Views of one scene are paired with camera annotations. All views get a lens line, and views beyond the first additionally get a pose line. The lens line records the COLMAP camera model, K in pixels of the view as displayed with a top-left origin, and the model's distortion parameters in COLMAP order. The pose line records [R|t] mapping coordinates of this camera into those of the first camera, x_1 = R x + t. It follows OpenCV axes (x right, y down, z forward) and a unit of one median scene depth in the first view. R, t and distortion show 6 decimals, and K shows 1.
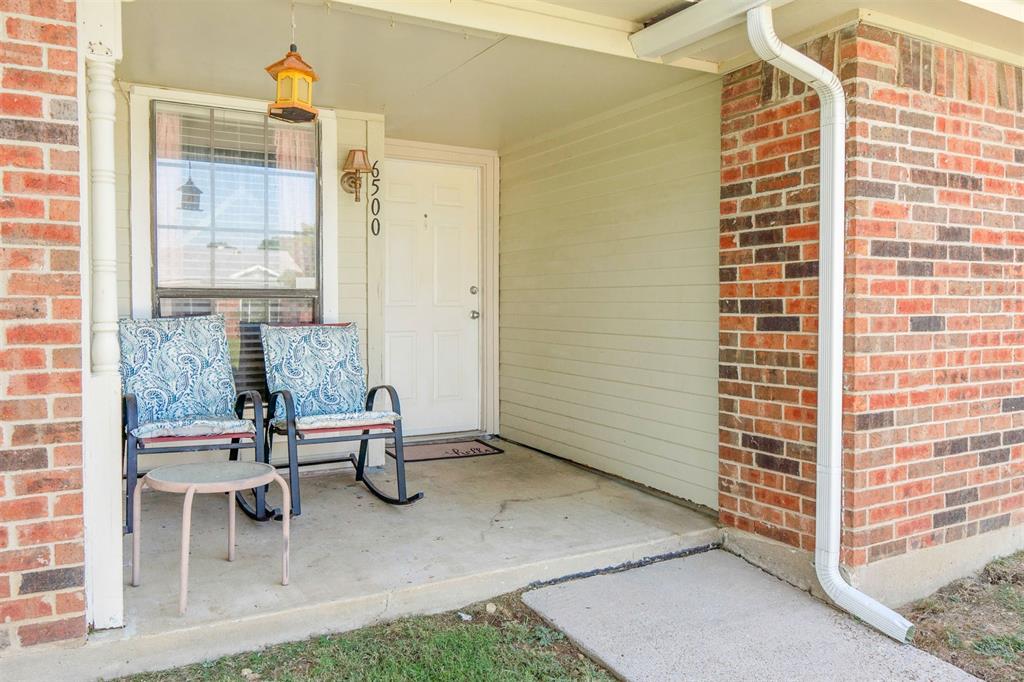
lens RADIAL K [[759.0, 0, 512.0], [0, 759.0, 341.0], [0, 0, 1]] dist [-0.001867, -0.001240]
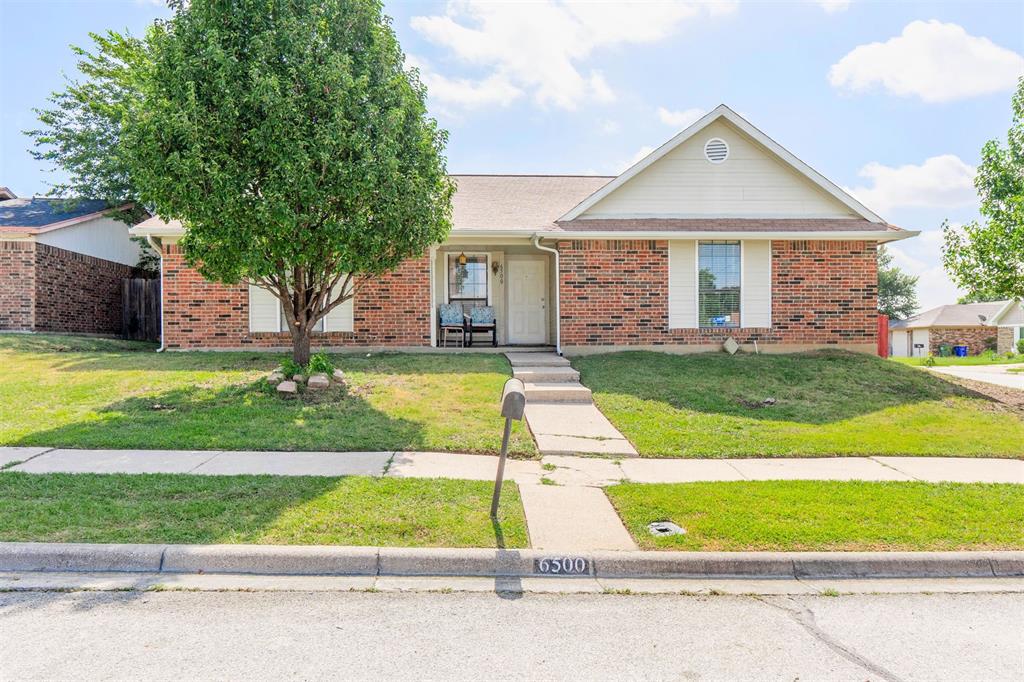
lens RADIAL K [[759.0, 0, 512.0], [0, 759.0, 341.0], [0, 0, 1]] dist [-0.001867, -0.001240]
pose [[0.892688, -0.005043, -0.450647, 2.204252], [-0.018886, 0.998640, -0.048586, 0.466477], [0.450280, 0.051883, 0.891379, -3.291943]]
